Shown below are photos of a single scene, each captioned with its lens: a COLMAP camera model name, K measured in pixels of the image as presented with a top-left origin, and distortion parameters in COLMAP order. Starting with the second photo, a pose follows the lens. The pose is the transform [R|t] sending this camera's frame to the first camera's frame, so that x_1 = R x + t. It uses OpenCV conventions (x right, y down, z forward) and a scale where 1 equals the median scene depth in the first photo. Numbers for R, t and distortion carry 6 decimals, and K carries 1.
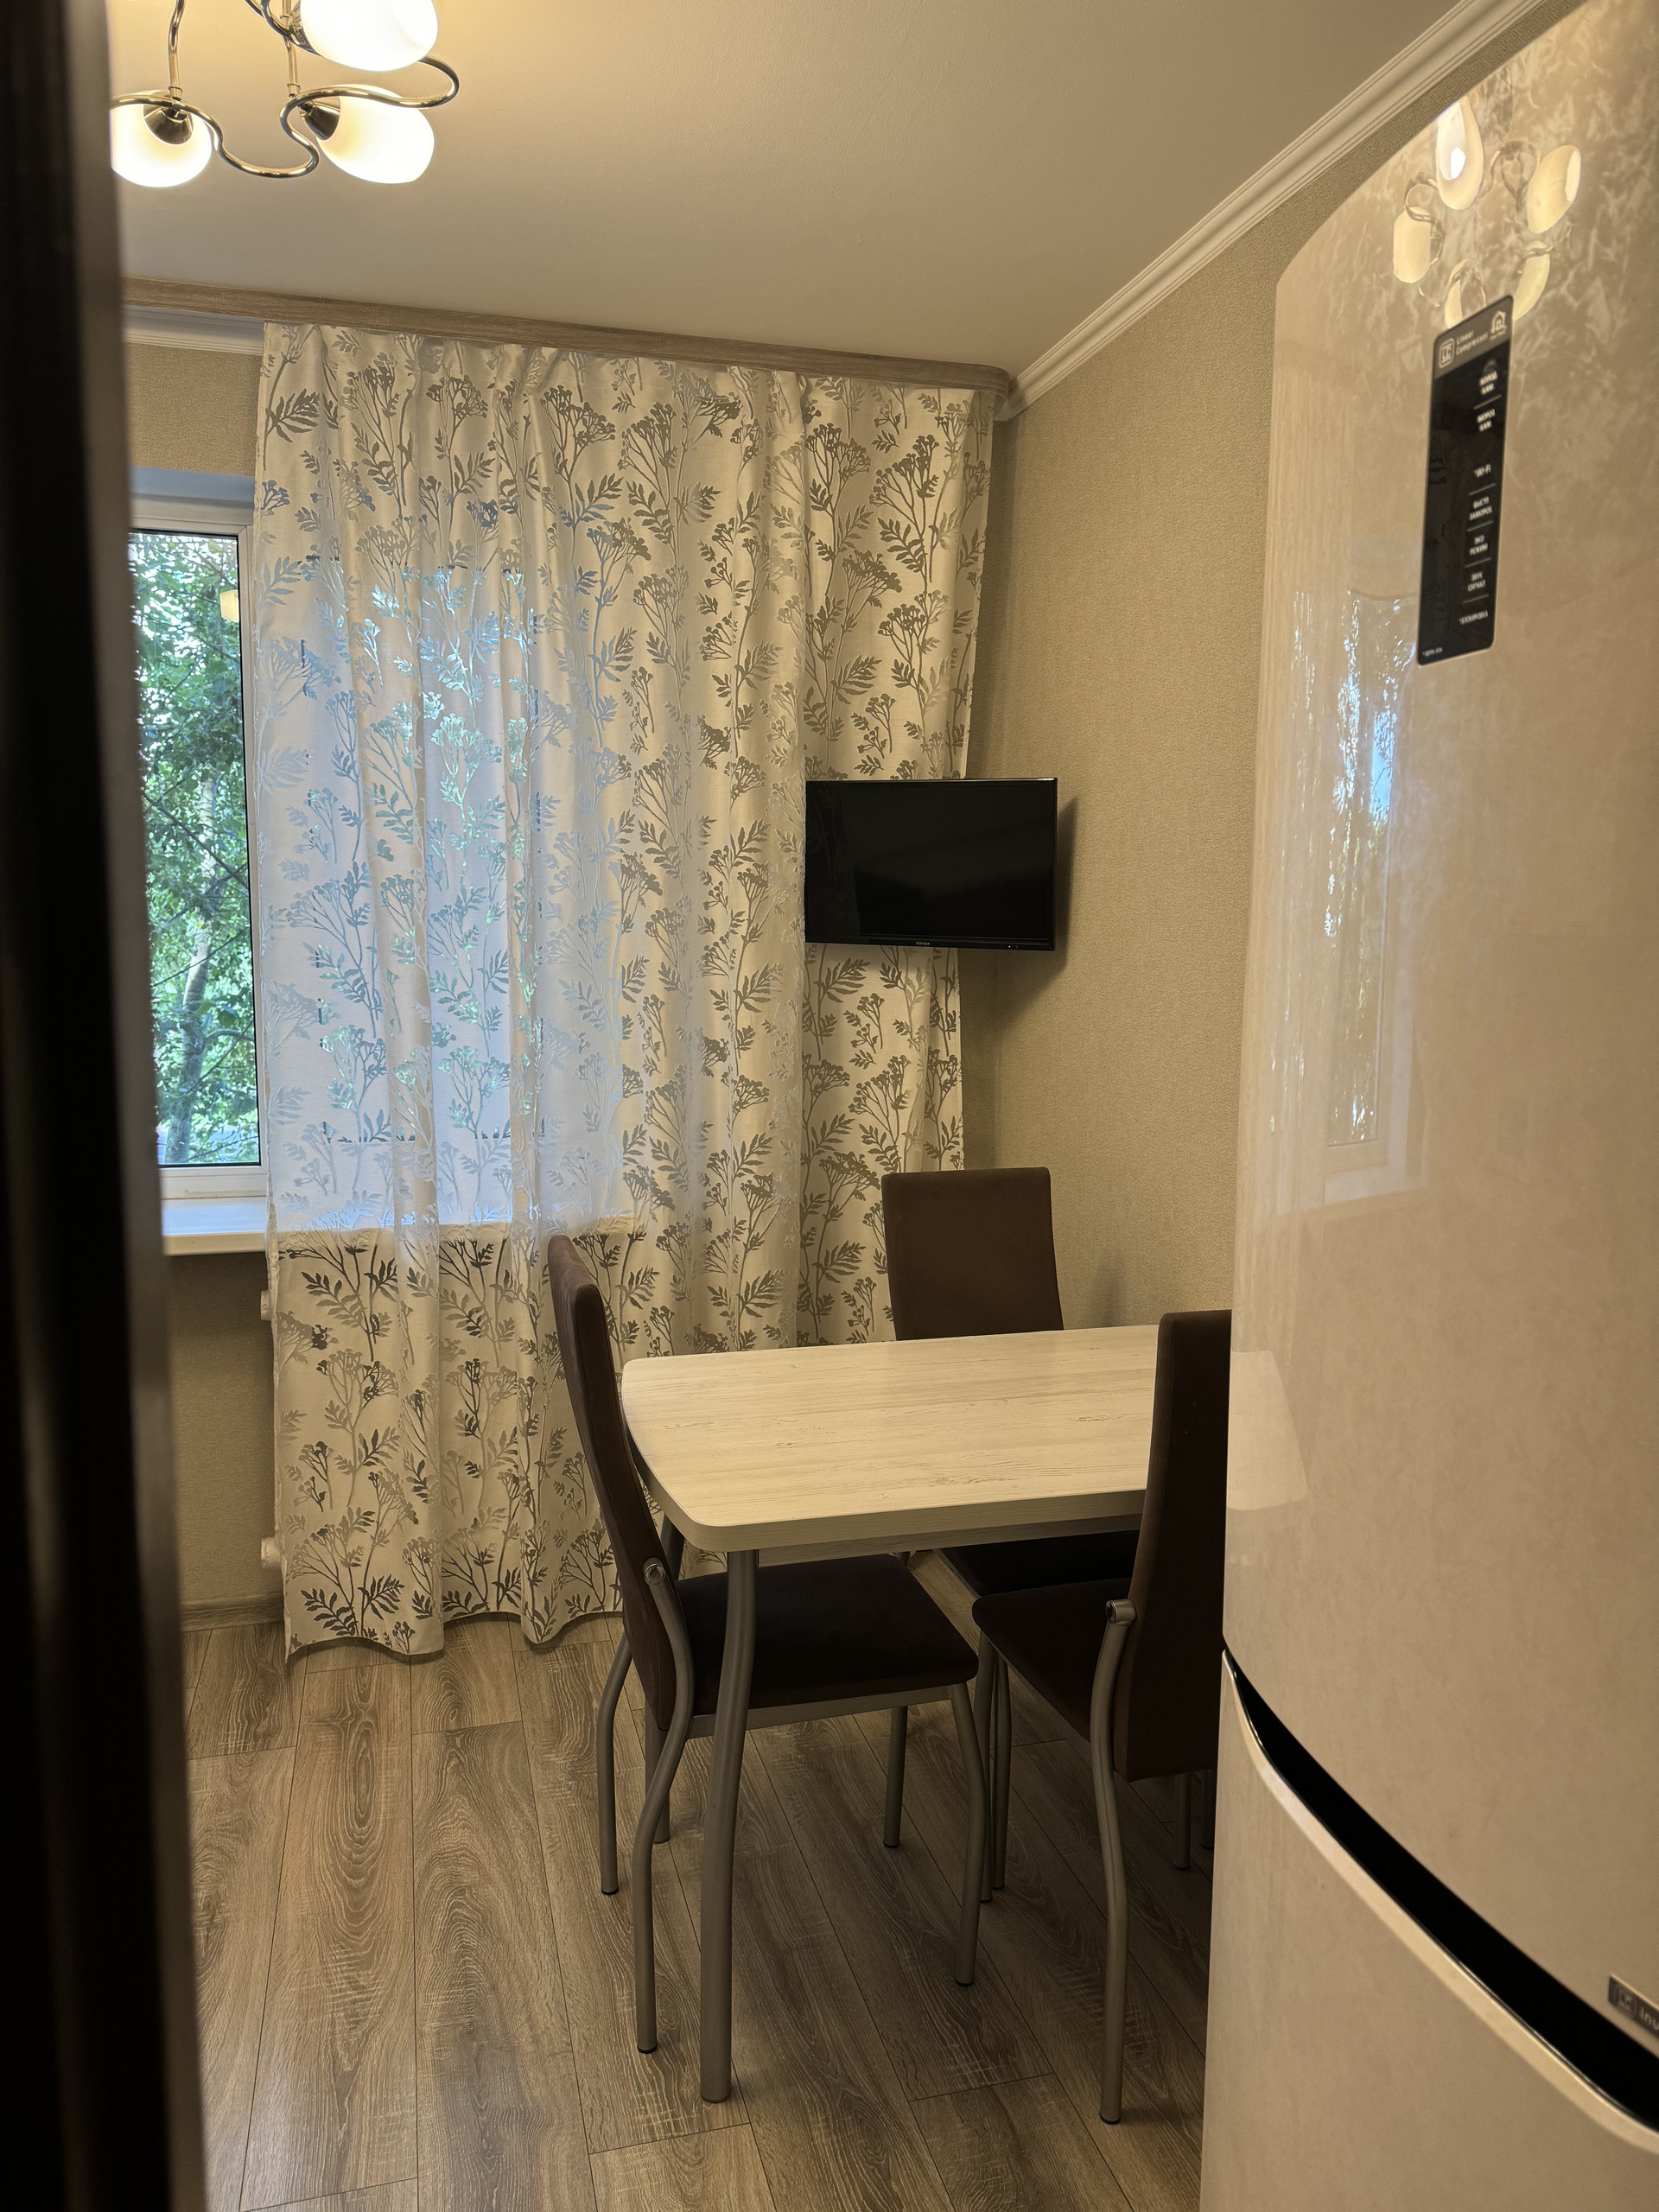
lens RADIAL K [[1548.1, 0, 829.5], [0, 1548.1, 1106.0], [0, 0, 1]] dist [0.125278, -0.245326]
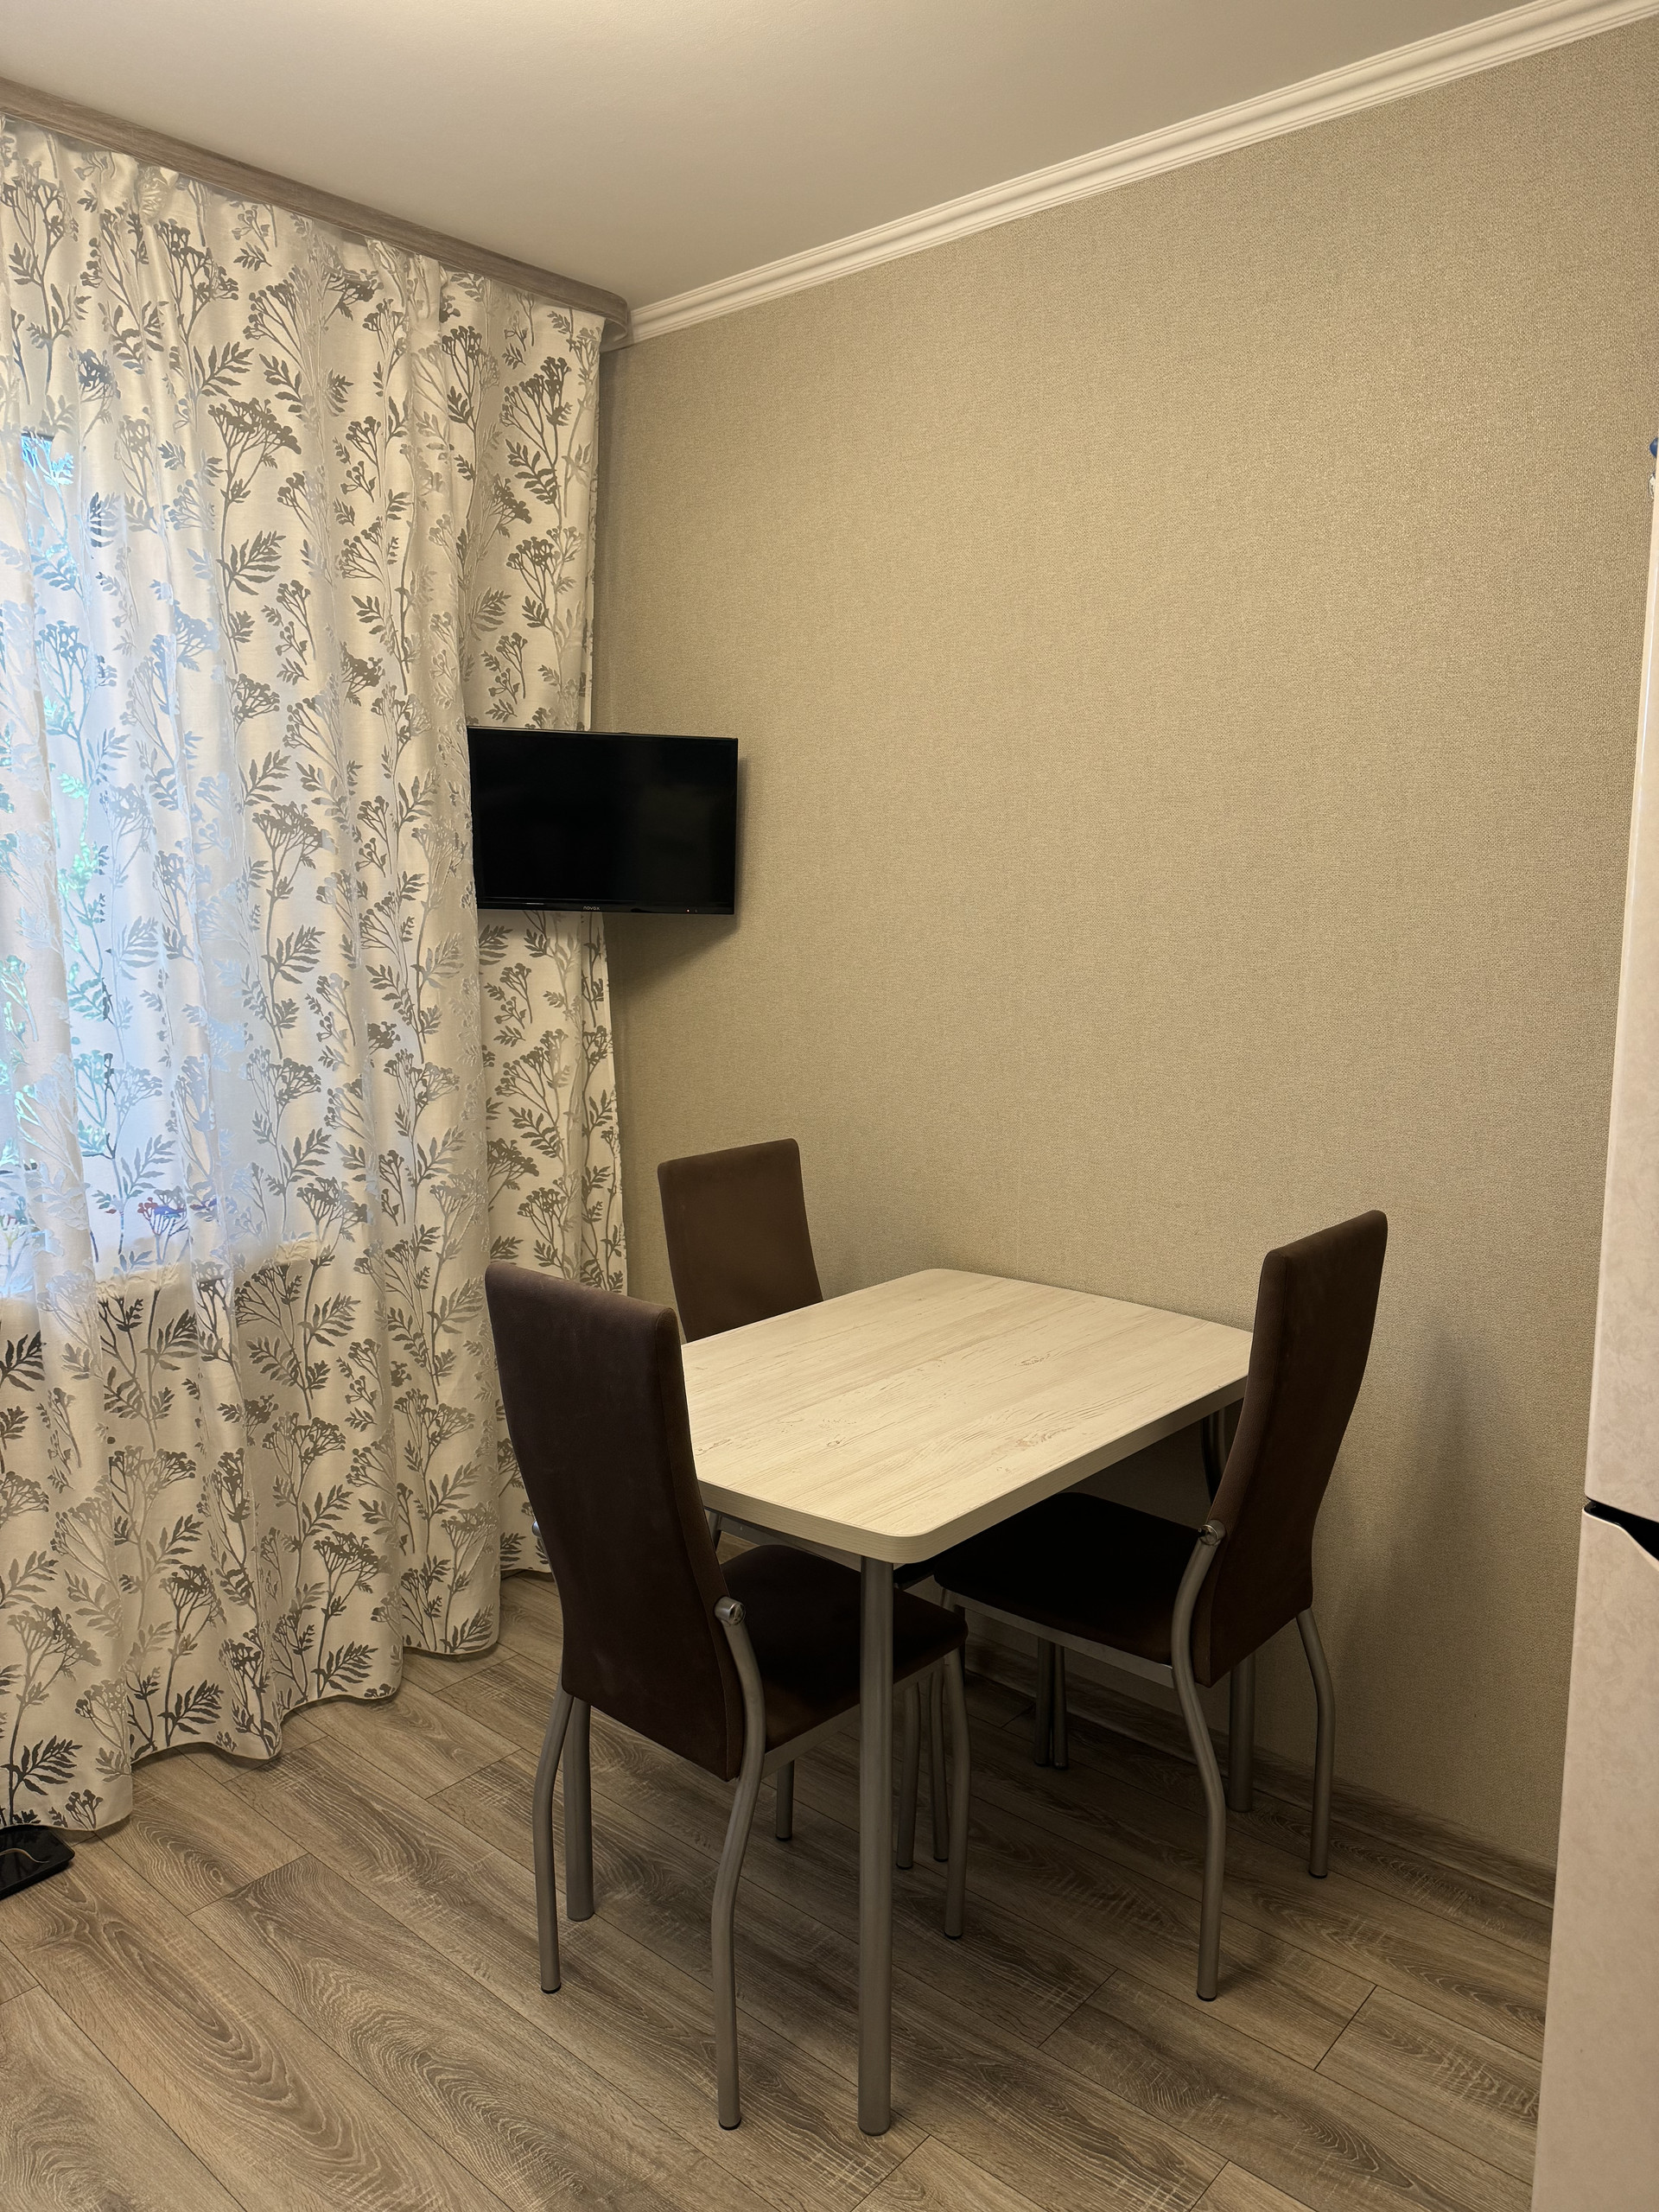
lens RADIAL K [[1593.5, 0, 829.5], [0, 1593.5, 1106.0], [0, 0, 1]] dist [0.003505, 0.004052]
pose [[0.834187, -0.085427, 0.544825, -0.358341], [0.072911, 0.996341, 0.044588, -0.018958], [-0.546641, 0.002529, 0.837363, 0.130240]]
